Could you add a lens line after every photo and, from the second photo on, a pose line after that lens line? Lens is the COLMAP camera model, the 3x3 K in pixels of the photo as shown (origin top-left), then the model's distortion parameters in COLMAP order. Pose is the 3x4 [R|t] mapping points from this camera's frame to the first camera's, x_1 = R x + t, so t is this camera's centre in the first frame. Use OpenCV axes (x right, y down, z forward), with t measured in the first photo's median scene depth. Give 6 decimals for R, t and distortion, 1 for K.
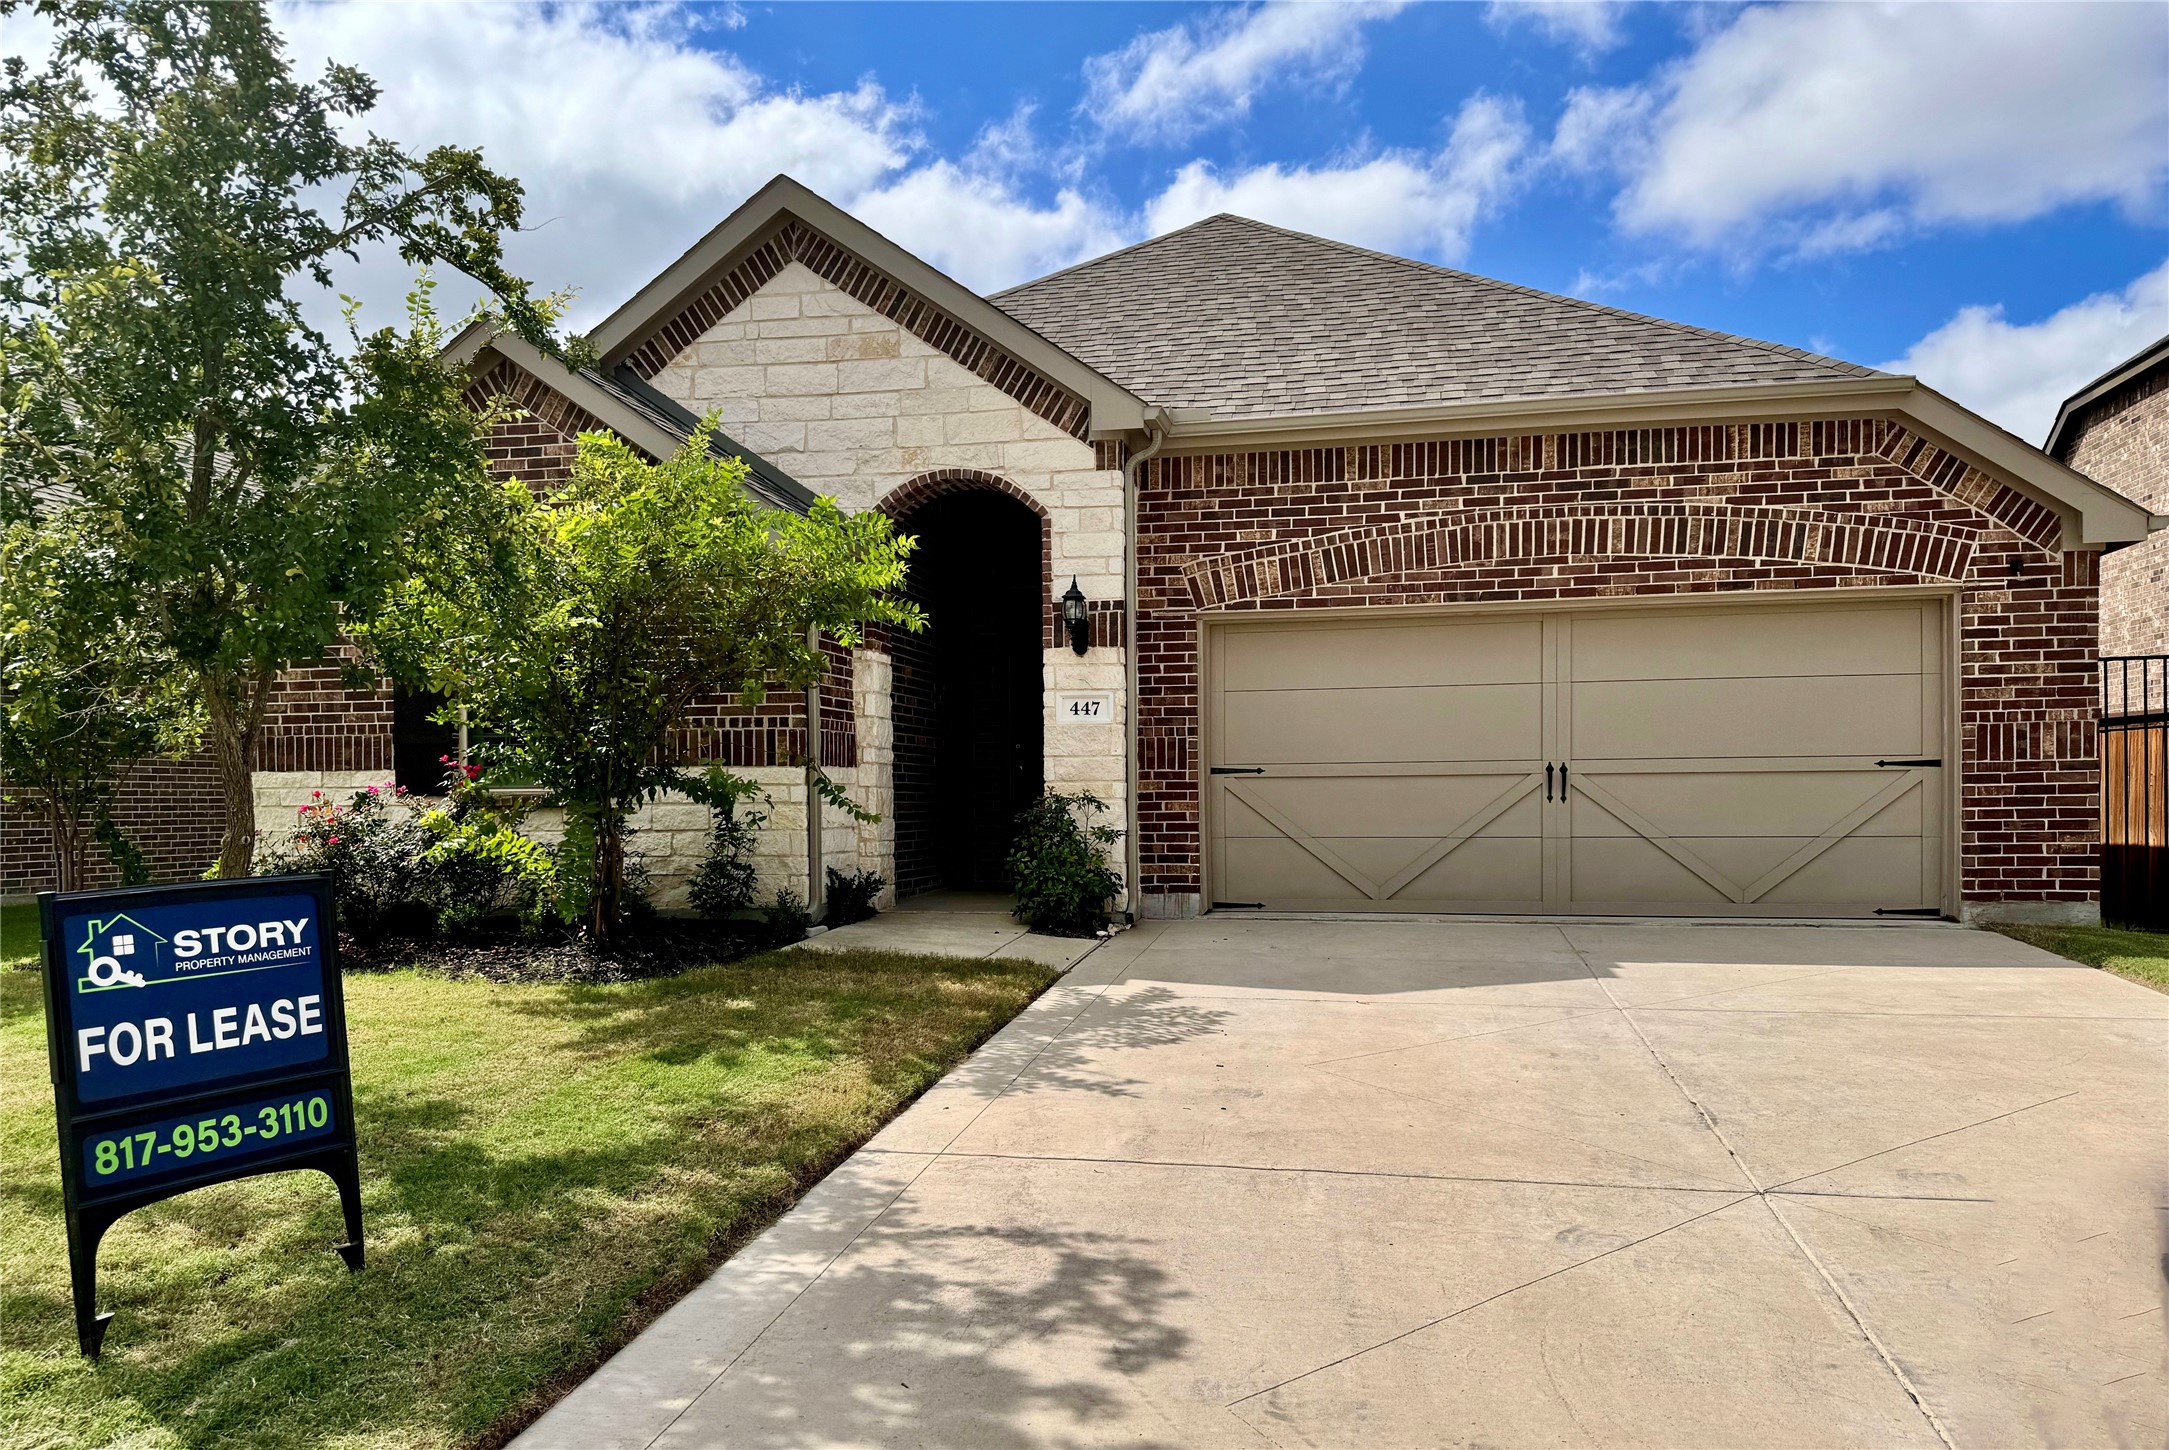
lens RADIAL K [[1529.5, 0, 1096.8], [0, 1529.5, 803.4], [0, 0, 1]] dist [0.047172, -0.012793]
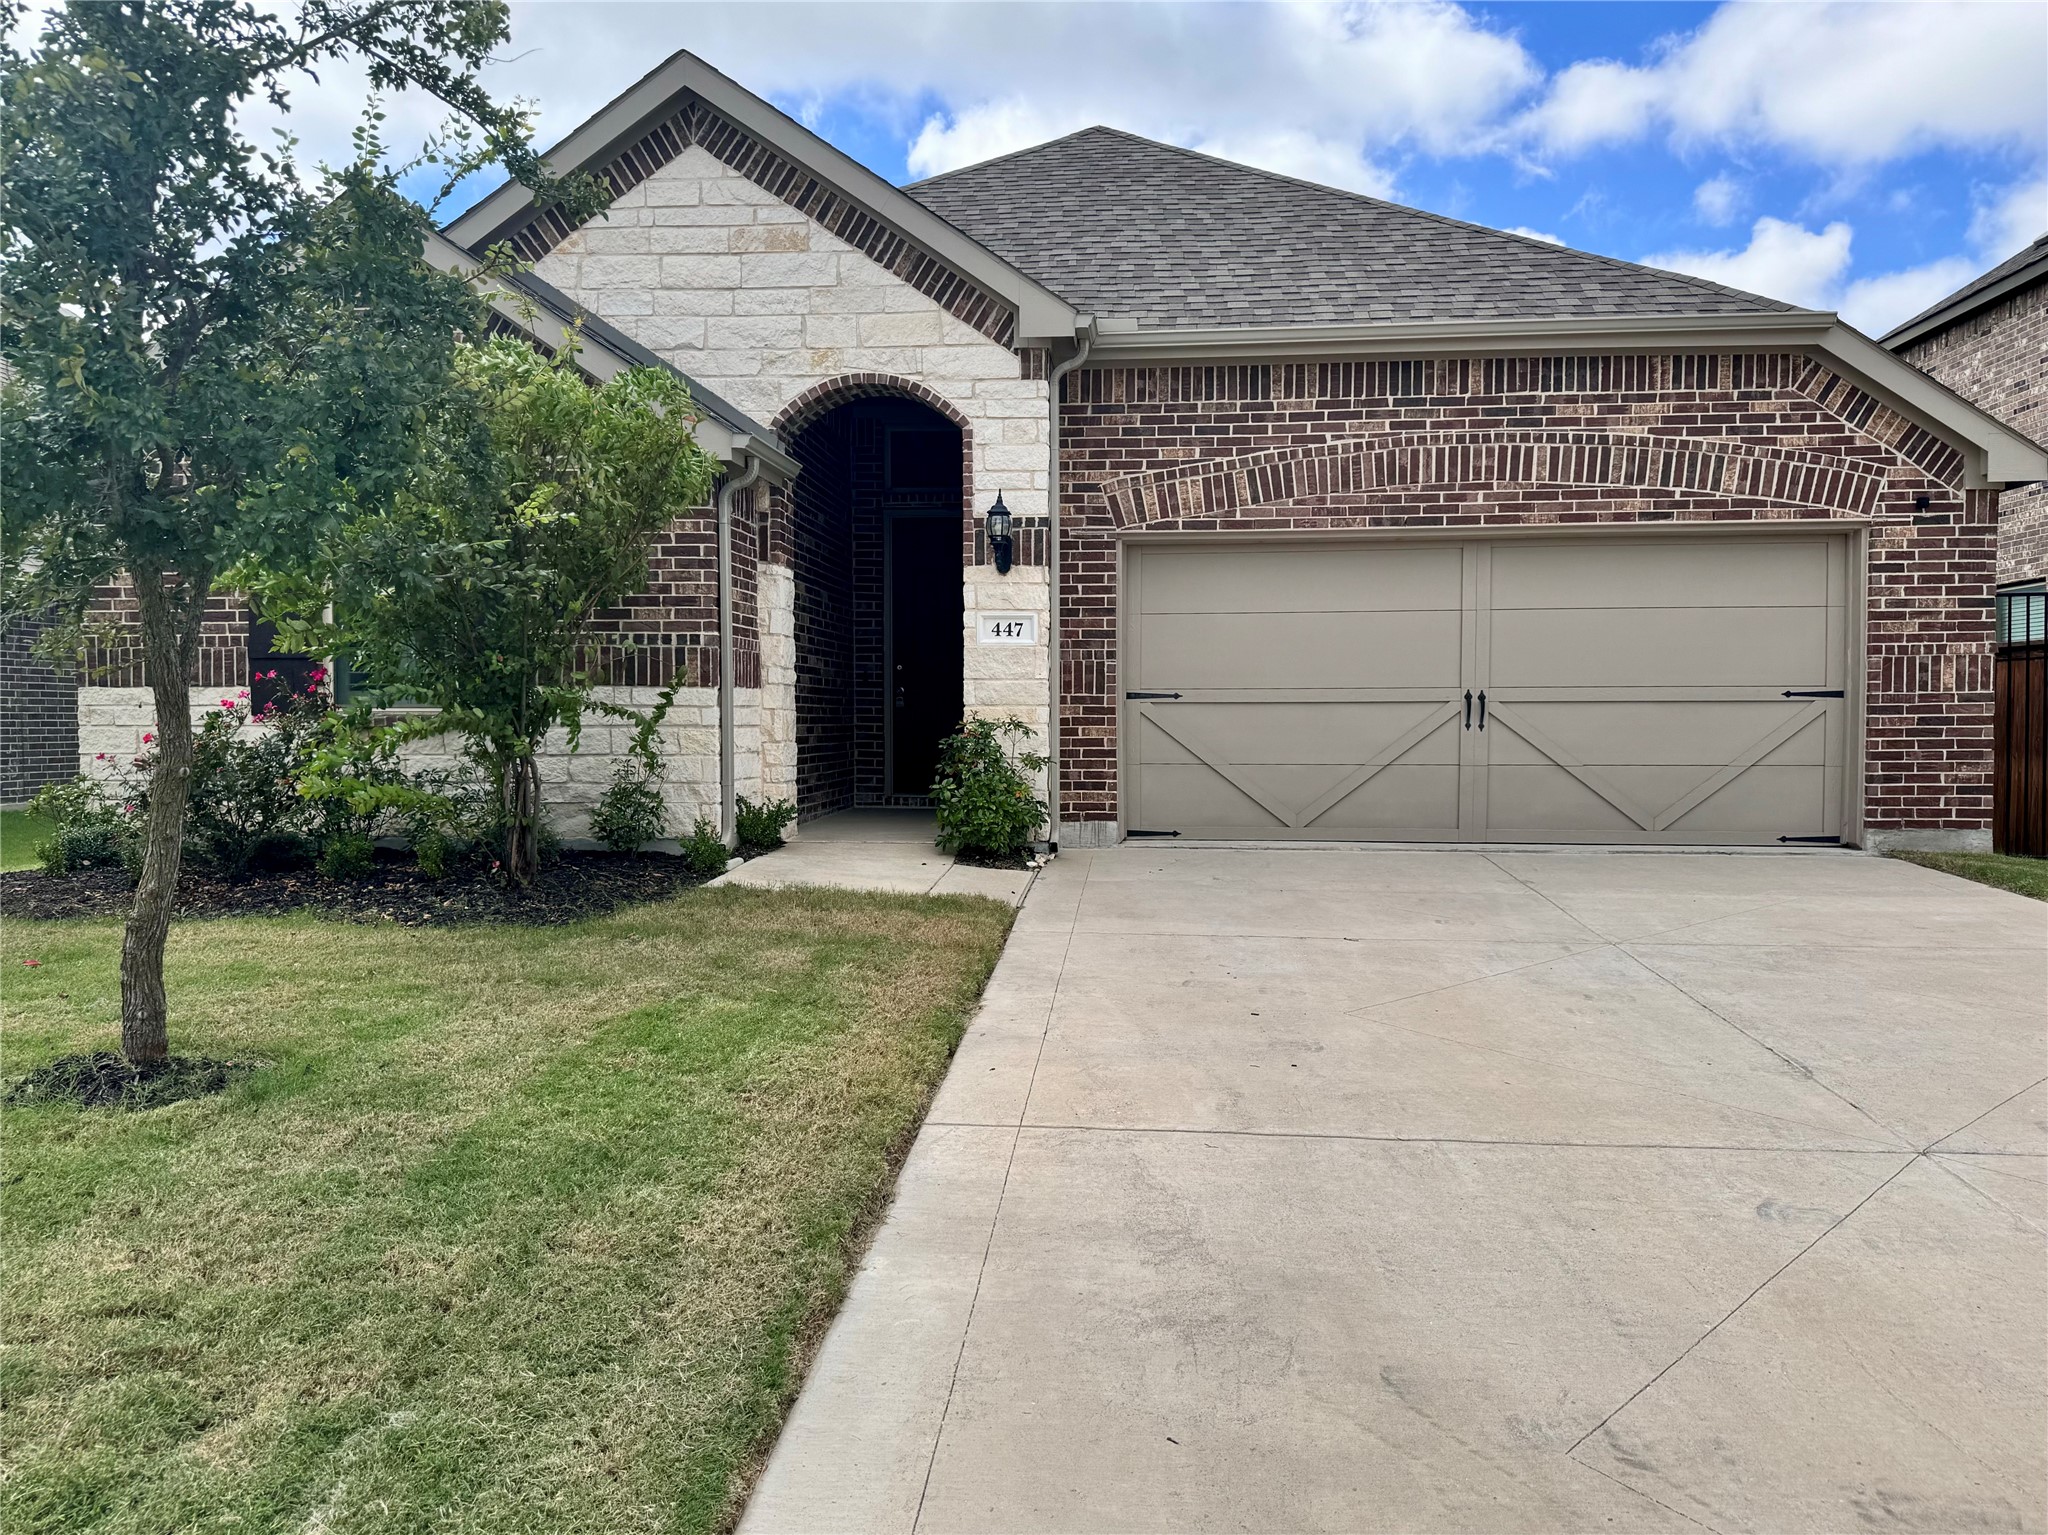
lens RADIAL K [[1481.0, 0, 1030.5], [0, 1481.0, 767.1], [0, 0, 1]] dist [0.022532, 0.007879]
pose [[0.993660, 0.003308, 0.112380, -0.097162], [-0.006552, 0.999572, 0.028505, -0.002336], [-0.112238, -0.029061, 0.993256, 0.074843]]
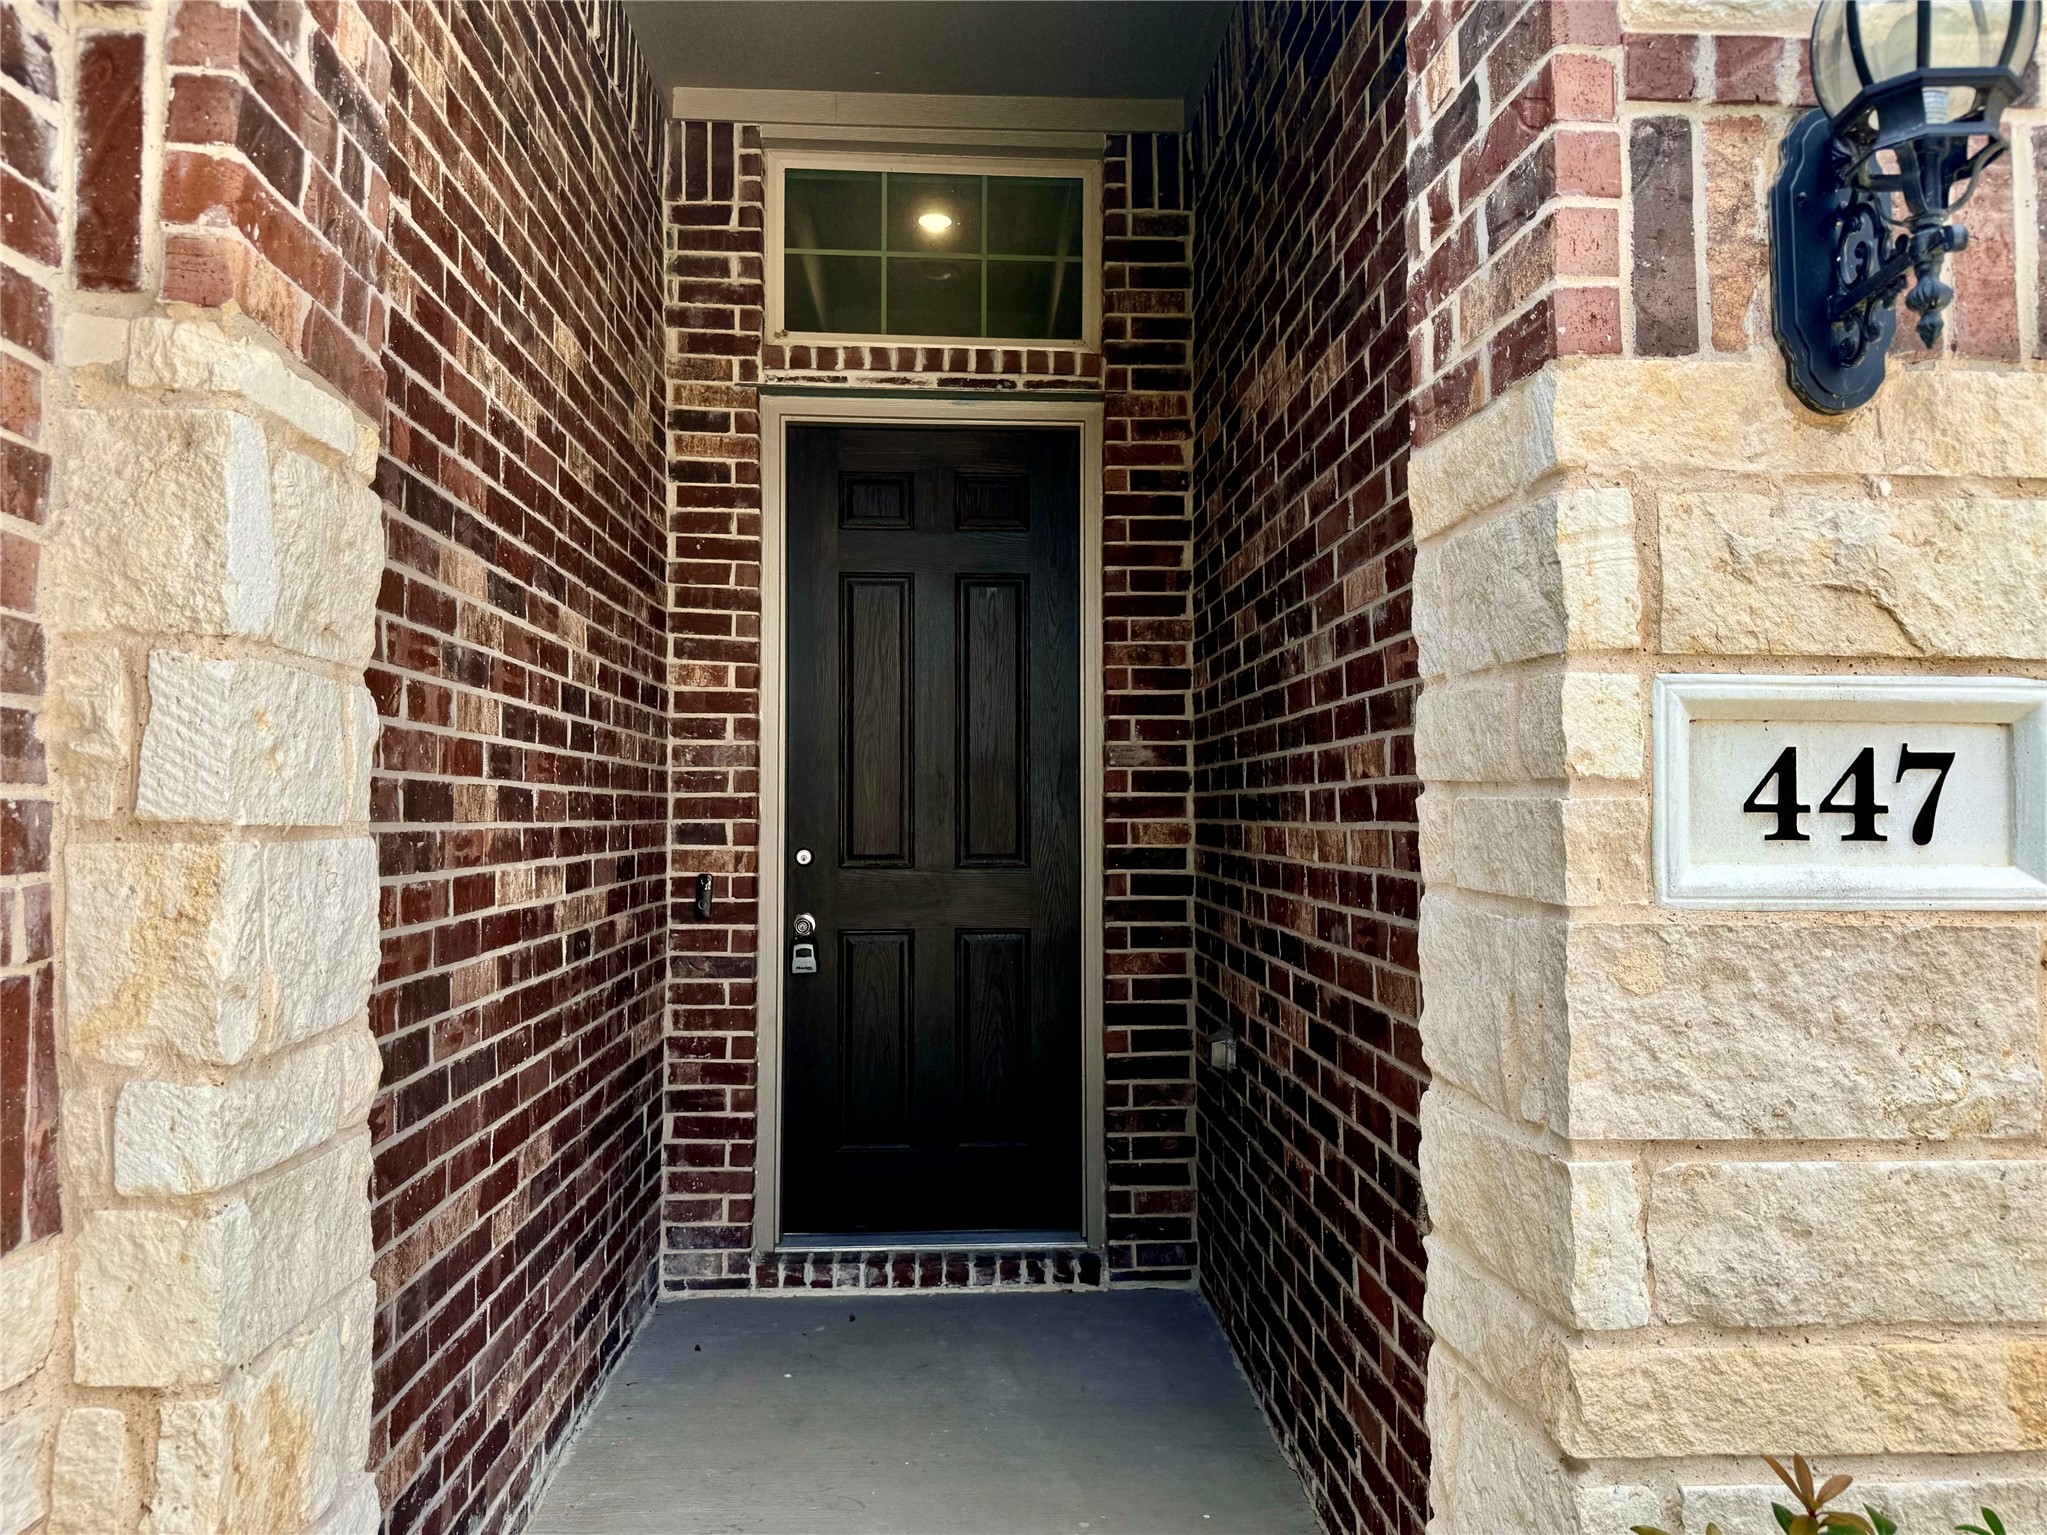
lens RADIAL K [[1480.2, 0, 1015.6], [0, 1480.2, 748.0], [0, 0, 1]] dist [0.022532, 0.007879]
pose [[0.966158, 0.016287, 0.257437, -0.116800], [-0.003589, 0.998757, -0.049718, -0.059266], [-0.257926, 0.047111, 0.965015, 0.886318]]
